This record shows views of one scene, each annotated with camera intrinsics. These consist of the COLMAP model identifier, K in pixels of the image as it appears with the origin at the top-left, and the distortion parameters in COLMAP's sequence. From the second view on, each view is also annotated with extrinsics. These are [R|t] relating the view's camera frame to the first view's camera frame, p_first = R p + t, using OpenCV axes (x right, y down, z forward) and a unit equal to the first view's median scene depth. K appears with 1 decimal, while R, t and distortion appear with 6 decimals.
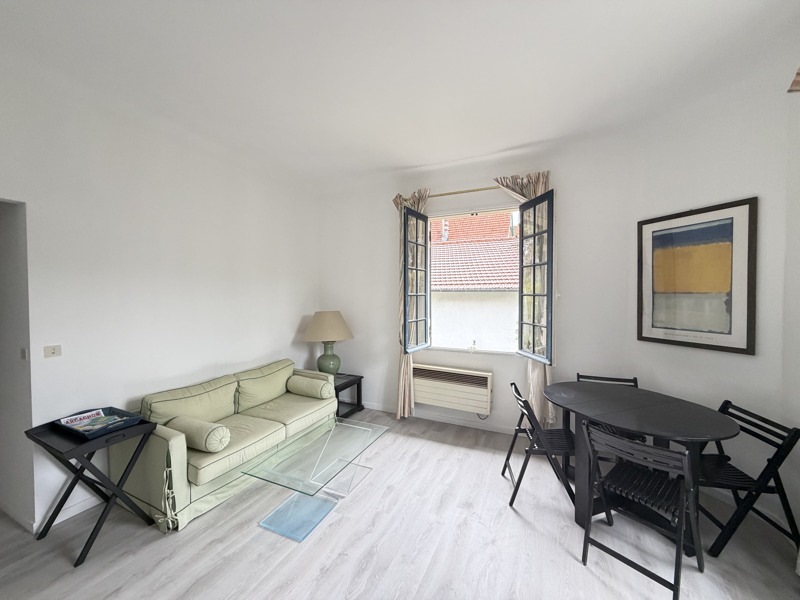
lens RADIAL K [[322.9, 0, 400.0], [0, 322.9, 300.0], [0, 0, 1]] dist [-0.001730, -0.000149]
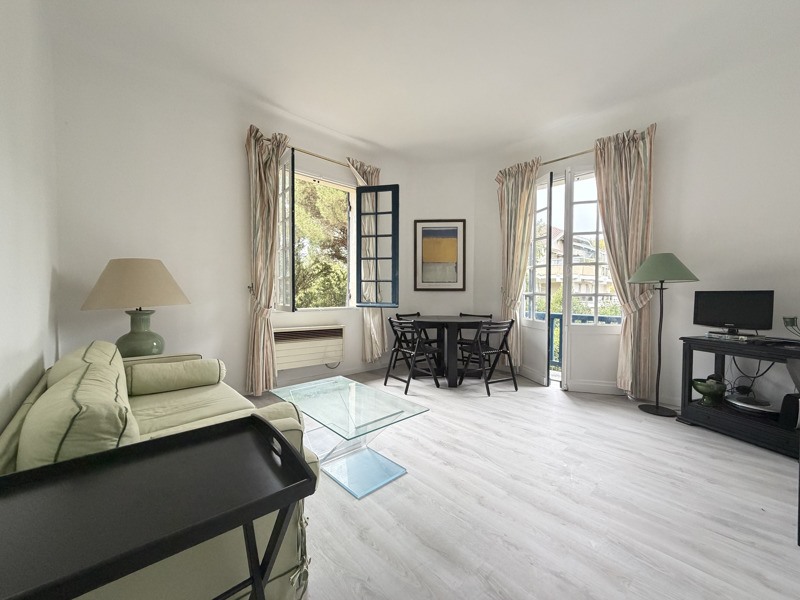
lens RADIAL K [[320.4, 0, 397.4], [0, 320.4, 303.4], [0, 0, 1]] dist [0.000710, 0.000021]
pose [[0.371429, -0.025777, 0.928103, -0.886296], [0.016805, 0.999637, 0.021039, 0.160647], [-0.928309, 0.007782, 0.371728, 0.486967]]
